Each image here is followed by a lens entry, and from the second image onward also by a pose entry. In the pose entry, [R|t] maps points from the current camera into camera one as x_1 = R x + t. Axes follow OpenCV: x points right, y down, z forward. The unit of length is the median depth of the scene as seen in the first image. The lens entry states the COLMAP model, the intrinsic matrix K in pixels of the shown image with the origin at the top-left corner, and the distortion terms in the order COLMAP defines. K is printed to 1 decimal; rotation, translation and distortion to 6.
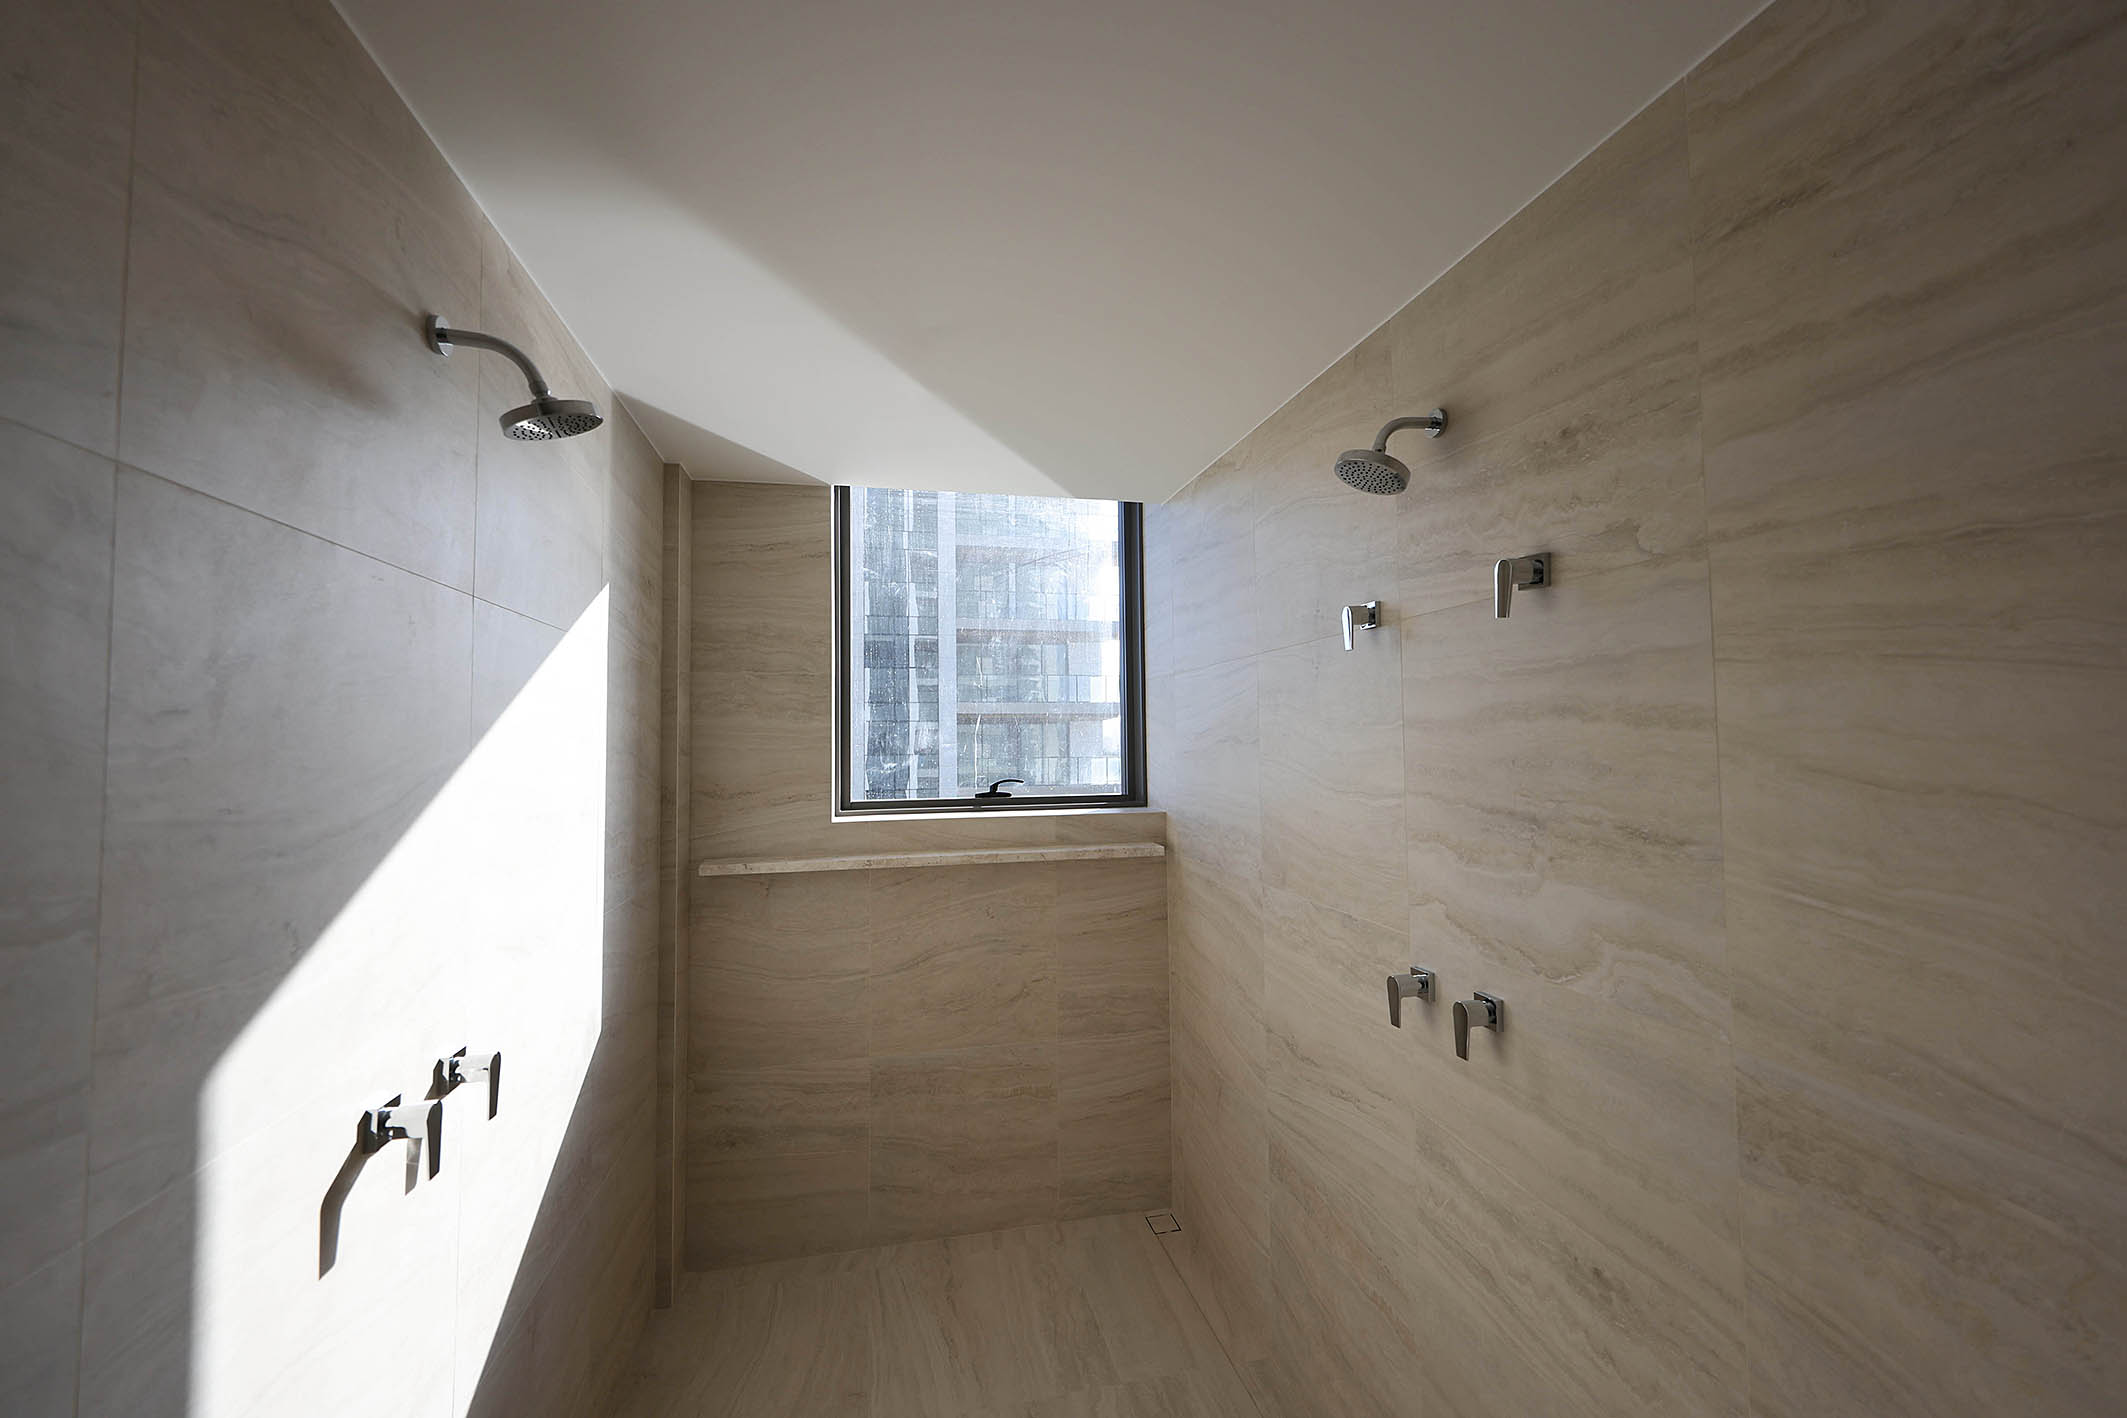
lens RADIAL K [[844.8, 0, 1064.1], [0, 844.8, 707.7], [0, 0, 1]] dist [0.003832, -0.000101]
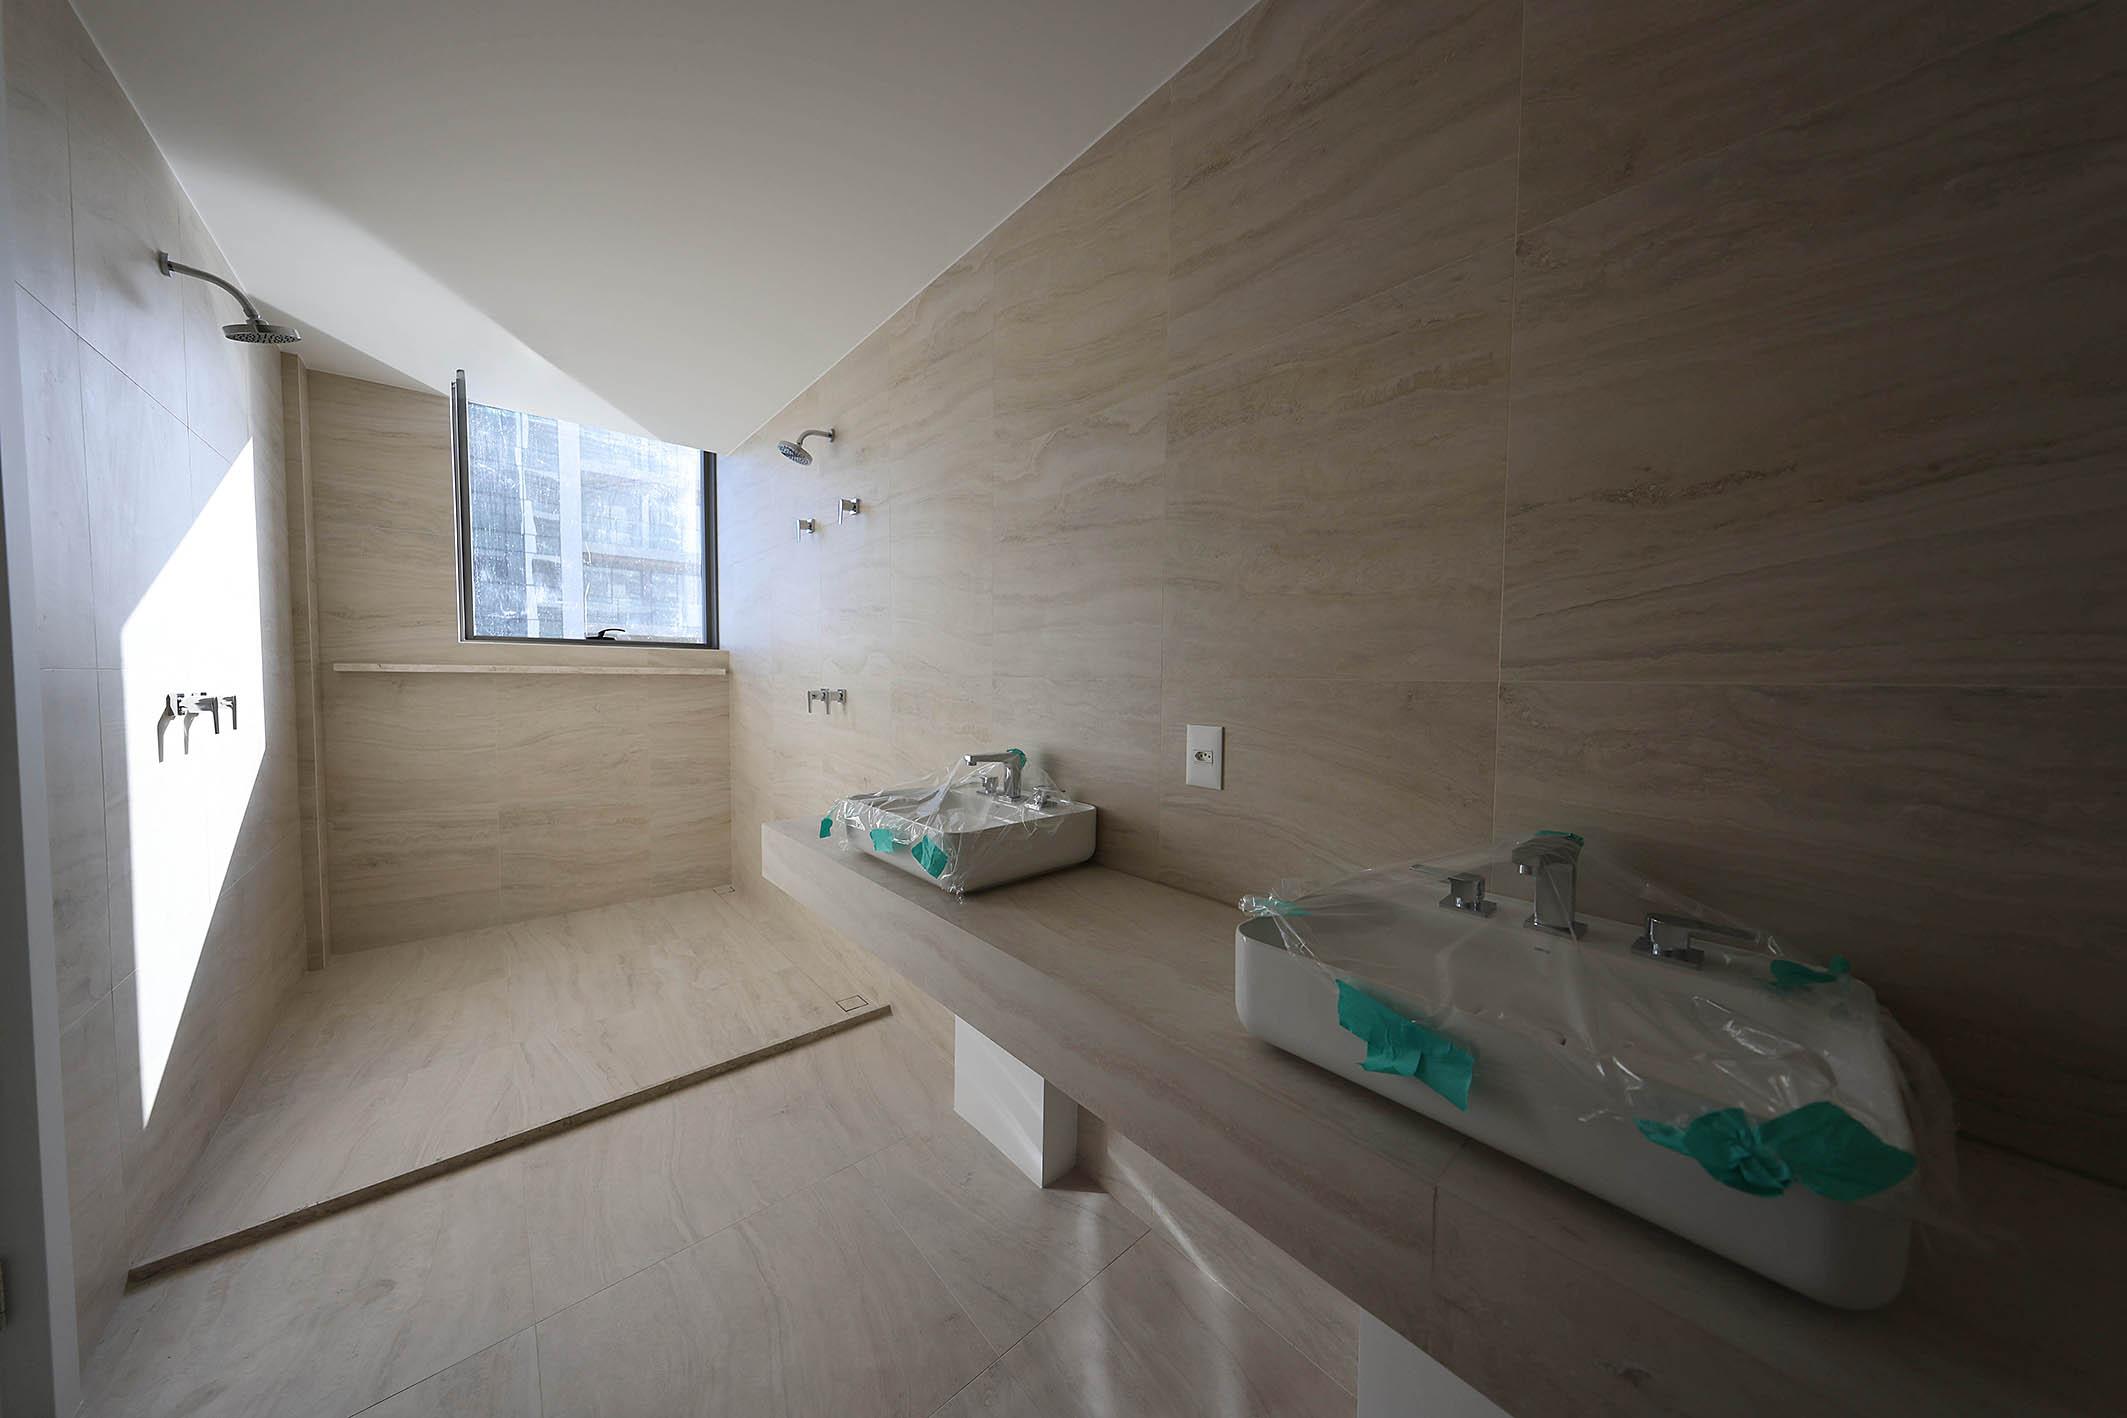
lens RADIAL K [[656.3, 0, 1064.9], [0, 656.3, 704.5], [0, 0, 1]] dist [0.002499, 0.000093]
pose [[0.876060, -0.001323, 0.482200, 0.087418], [-0.042245, 0.995941, 0.079482, 0.112482], [-0.480347, -0.090002, 0.872448, -0.481081]]
